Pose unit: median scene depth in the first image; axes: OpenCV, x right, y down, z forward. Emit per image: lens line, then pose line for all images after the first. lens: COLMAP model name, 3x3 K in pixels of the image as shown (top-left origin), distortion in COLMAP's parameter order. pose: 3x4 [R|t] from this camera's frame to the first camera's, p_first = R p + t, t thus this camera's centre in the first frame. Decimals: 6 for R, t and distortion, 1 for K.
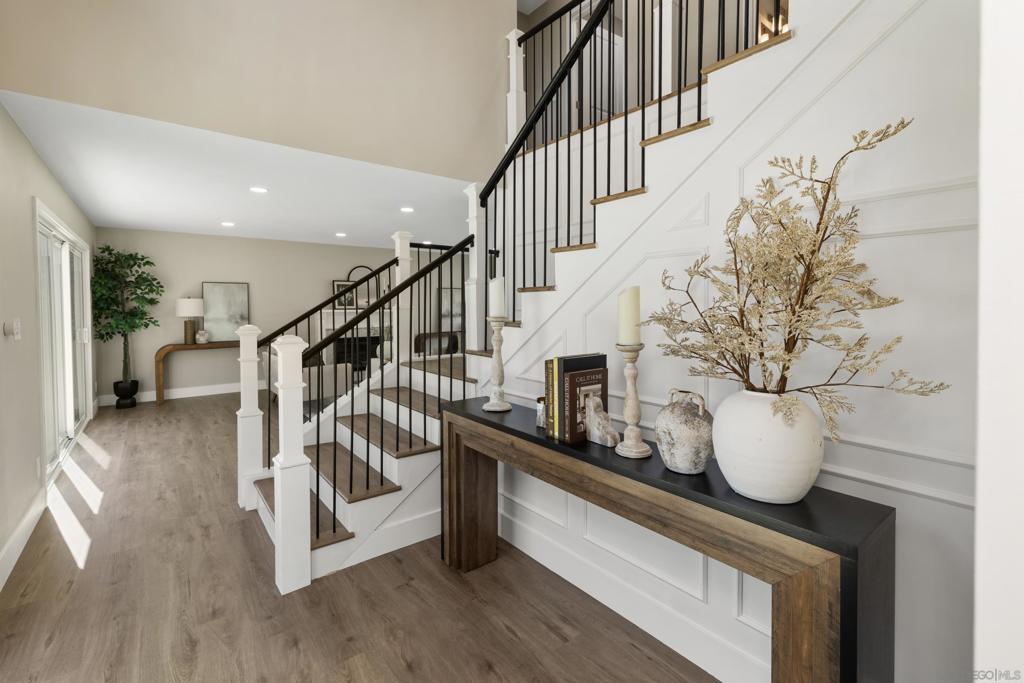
lens RADIAL K [[450.1, 0, 505.6], [0, 450.1, 311.0], [0, 0, 1]] dist [0.003842, 0.000165]
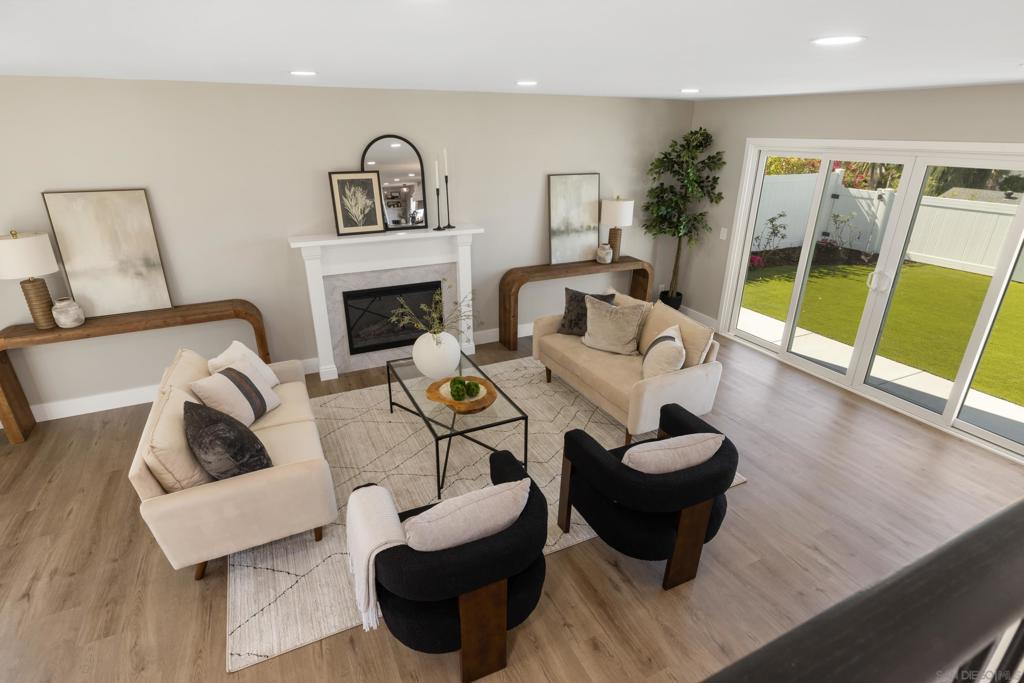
lens RADIAL K [[520.4, 0, 513.0], [0, 520.4, 342.0], [0, 0, 1]] dist [-0.000473, -0.000106]
pose [[0.978672, 0.083246, -0.187807, -0.085590], [-0.010791, 0.933786, 0.357669, -0.113792], [0.205146, -0.348014, 0.914768, 0.543349]]
